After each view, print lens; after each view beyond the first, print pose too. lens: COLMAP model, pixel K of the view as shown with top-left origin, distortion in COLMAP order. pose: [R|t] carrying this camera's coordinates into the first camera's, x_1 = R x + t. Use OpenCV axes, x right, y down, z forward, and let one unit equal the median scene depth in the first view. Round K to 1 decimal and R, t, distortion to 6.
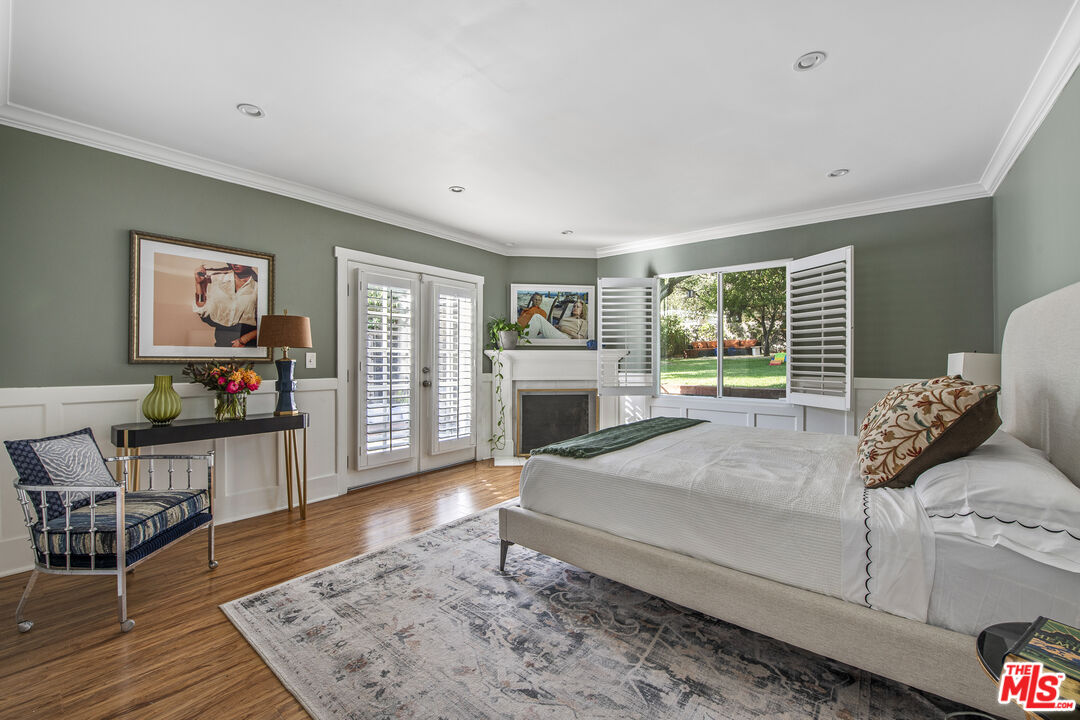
lens RADIAL K [[432.1, 0, 540.0], [0, 432.1, 360.0], [0, 0, 1]] dist [-0.014651, -0.000008]
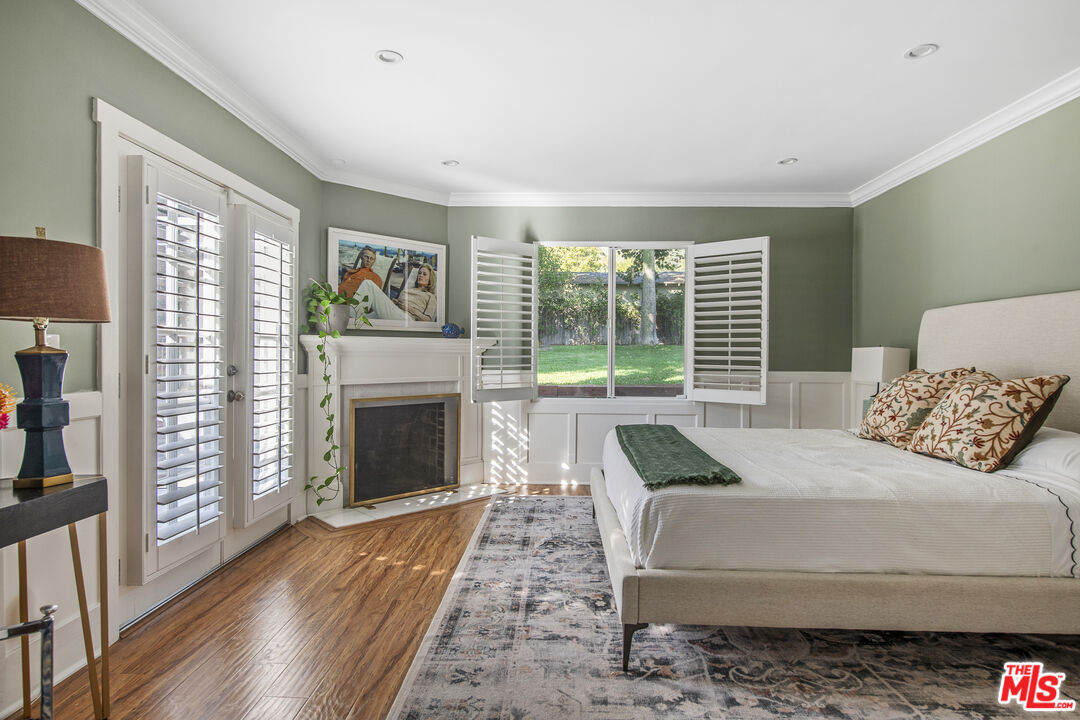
lens RADIAL K [[574.0, 0, 579.9], [0, 574.0, 358.3], [0, 0, 1]] dist [0.014837, -0.020909]
pose [[0.800845, -0.003443, 0.598861, -0.347982], [-0.002988, 0.999948, 0.009745, -0.000017], [-0.598864, -0.009593, 0.800793, 0.174843]]
